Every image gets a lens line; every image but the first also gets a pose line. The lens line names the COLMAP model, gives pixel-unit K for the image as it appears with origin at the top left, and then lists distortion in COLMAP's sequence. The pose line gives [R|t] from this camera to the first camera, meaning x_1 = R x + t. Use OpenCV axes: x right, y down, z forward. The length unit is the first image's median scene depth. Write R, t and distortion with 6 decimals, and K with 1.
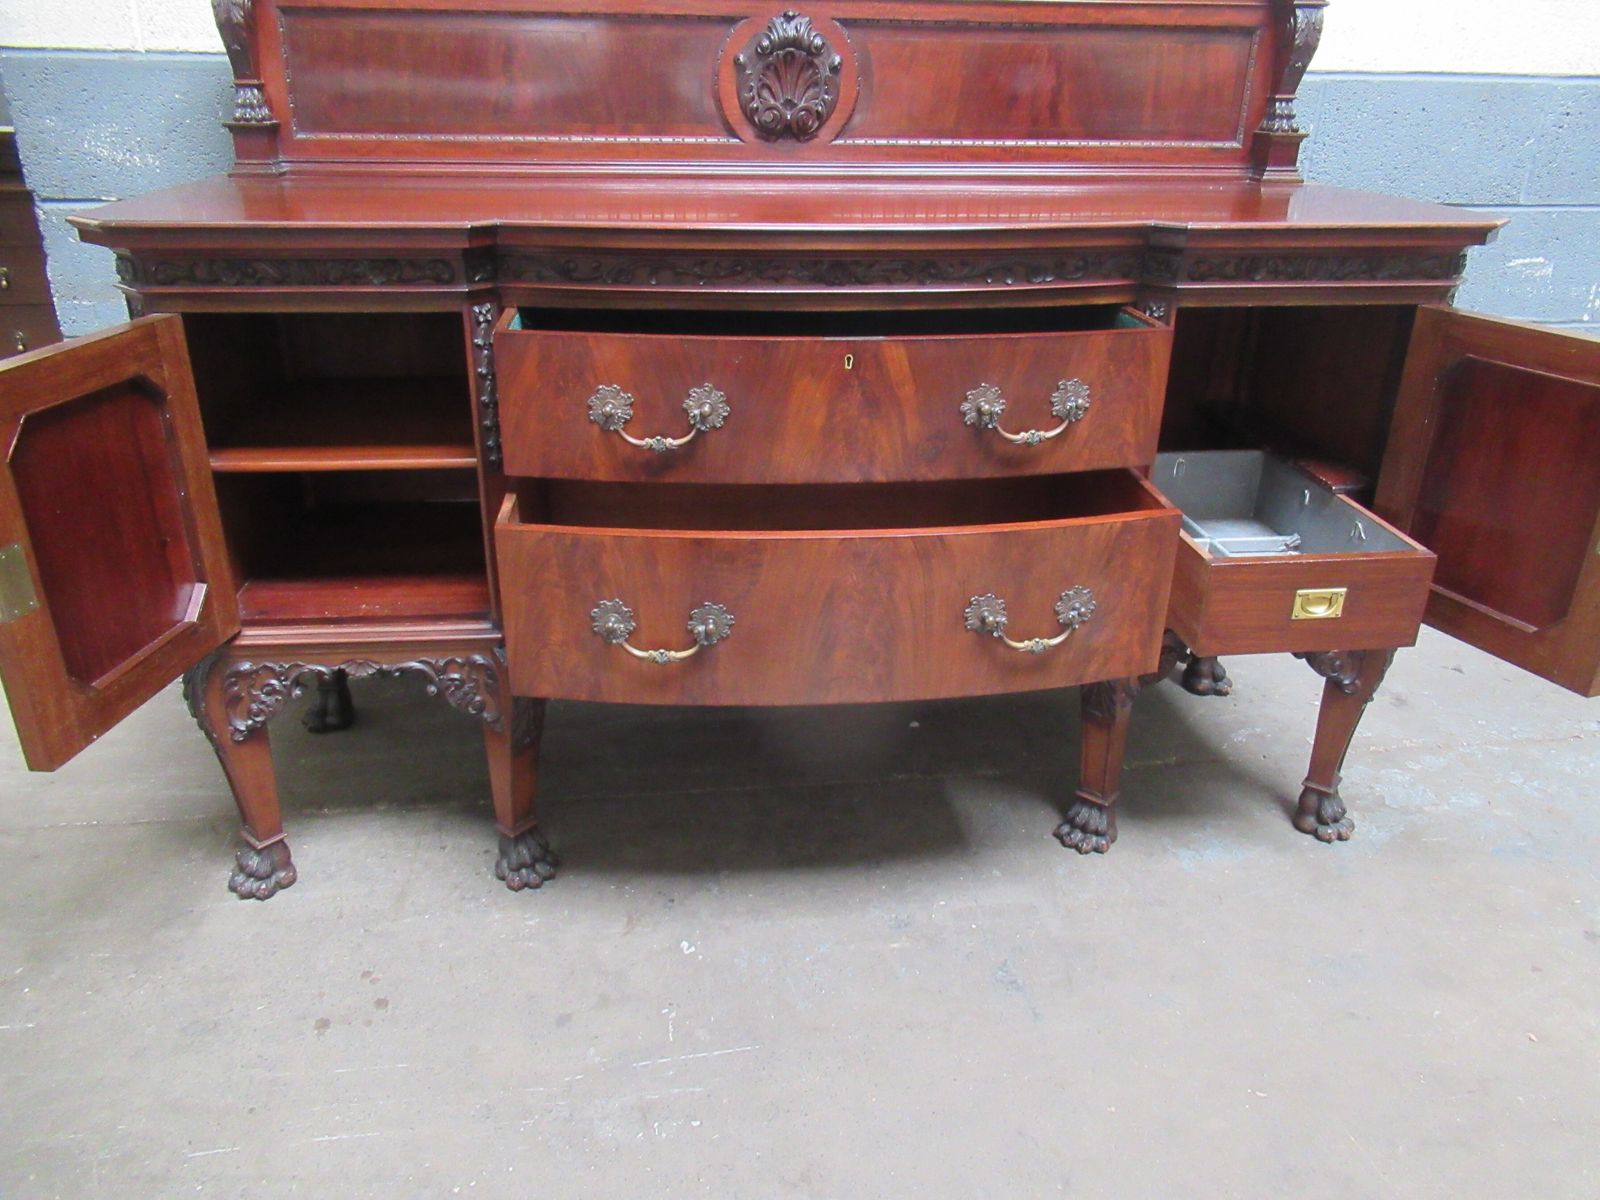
lens RADIAL K [[1190.1, 0, 774.6], [0, 1190.1, 603.8], [0, 0, 1]] dist [-0.000532, 0.001088]
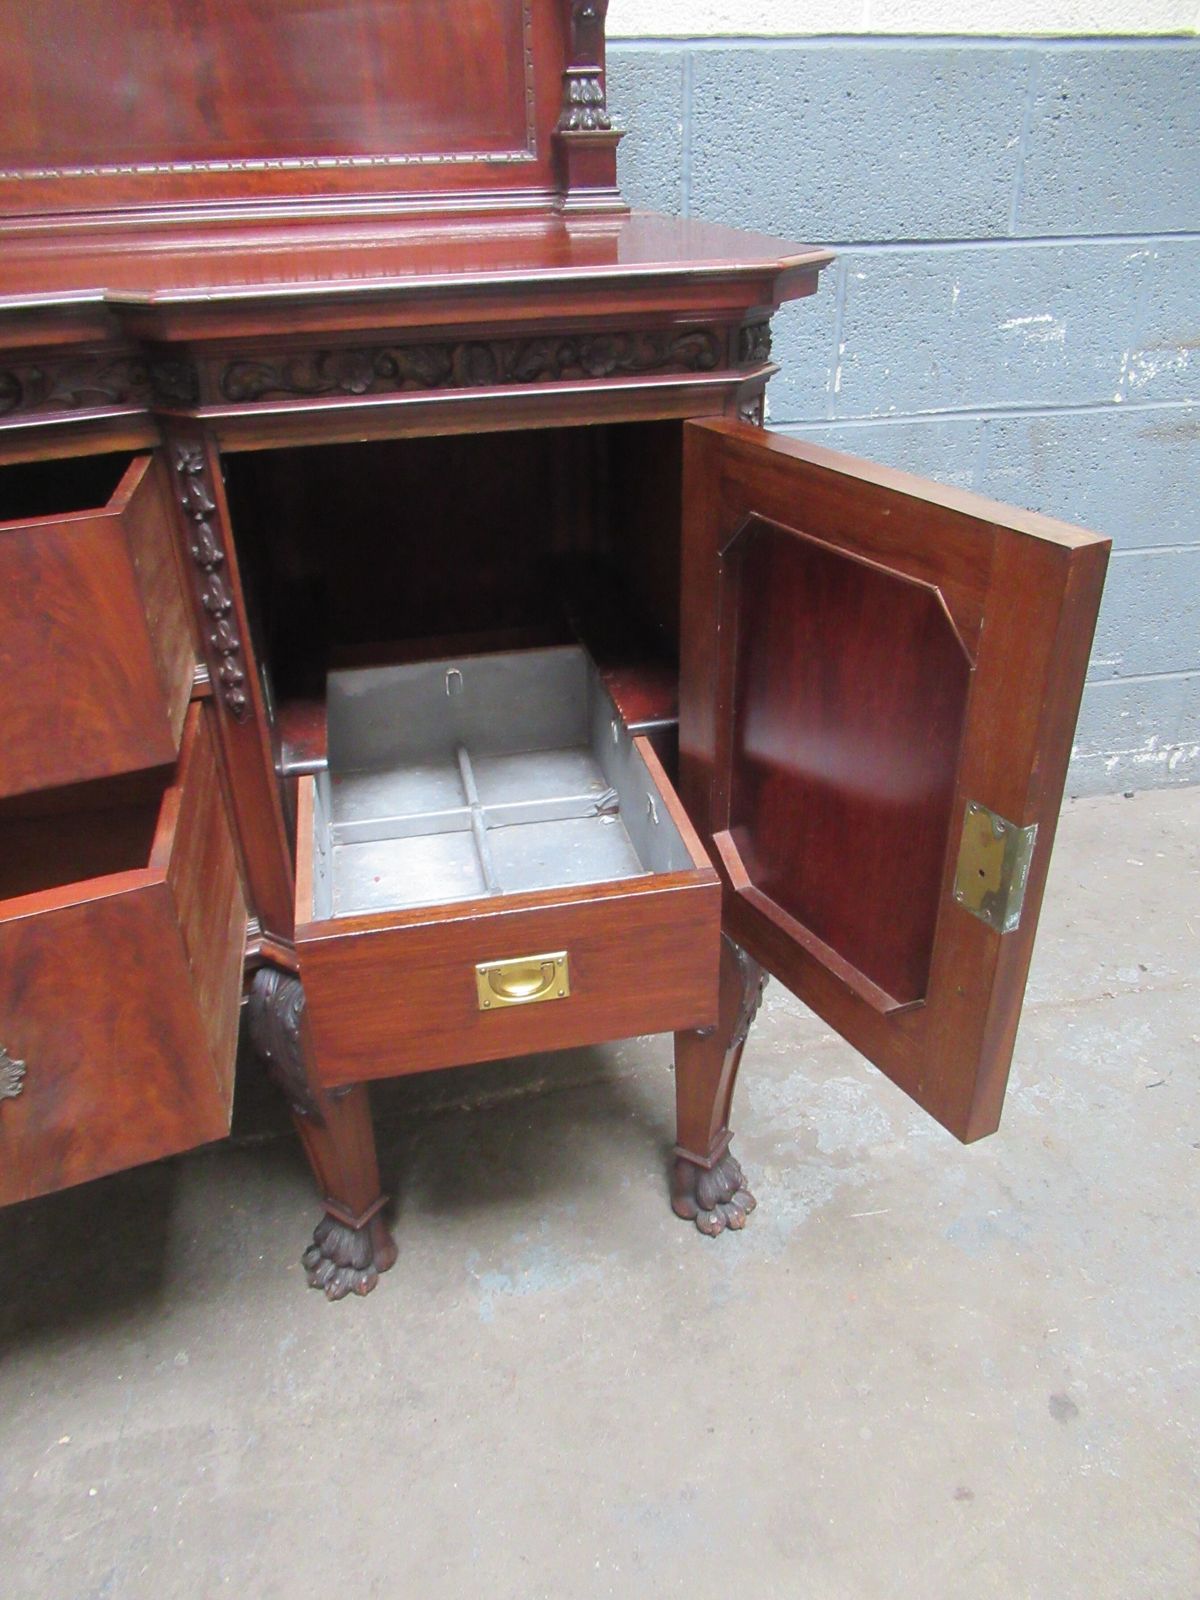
lens RADIAL K [[1190.1, 0, 580.5], [0, 1190.1, 791.4], [0, 0, 1]] dist [-0.000532, 0.001088]
pose [[0.994613, -0.077387, 0.068969, 0.400096], [0.071651, 0.994046, 0.082090, -0.116433], [-0.074912, -0.076707, 0.994236, 0.398809]]
